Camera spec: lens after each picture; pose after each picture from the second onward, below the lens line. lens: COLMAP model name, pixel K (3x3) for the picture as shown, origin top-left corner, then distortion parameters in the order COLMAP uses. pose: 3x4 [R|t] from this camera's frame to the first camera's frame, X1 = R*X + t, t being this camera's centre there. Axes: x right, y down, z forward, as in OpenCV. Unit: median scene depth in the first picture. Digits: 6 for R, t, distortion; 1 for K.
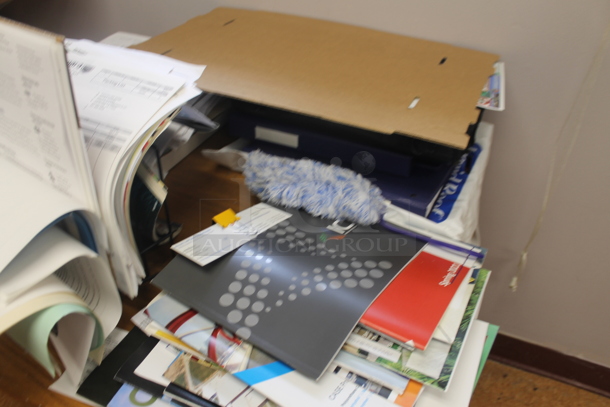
lens RADIAL K [[509.5, 0, 305.0], [0, 509.5, 203.5], [0, 0, 1]] dist [-0.203900, 0.191669]
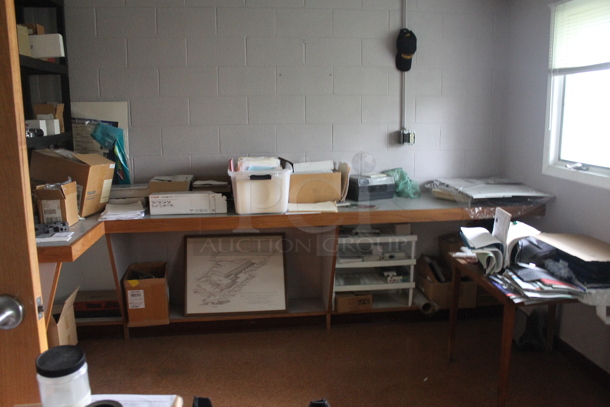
lens RADIAL K [[509.5, 0, 305.0], [0, 509.5, 203.5], [0, 0, 1]] dist [-0.203900, 0.191669]
pose [[0.505150, 0.144980, -0.850767, 2.200908], [-0.534627, 0.826428, -0.176608, 1.276614], [0.677493, 0.544057, 0.494980, -2.465469]]
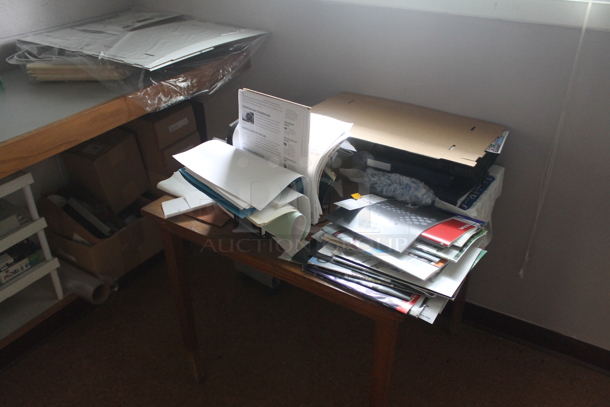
lens RADIAL K [[509.5, 0, 305.0], [0, 509.5, 203.5], [0, 0, 1]] dist [-0.203900, 0.191669]
pose [[0.990016, 0.057671, -0.128620, -0.089574], [-0.074745, 0.988408, -0.132144, 0.320658], [0.119508, 0.140439, 0.982850, -0.969847]]
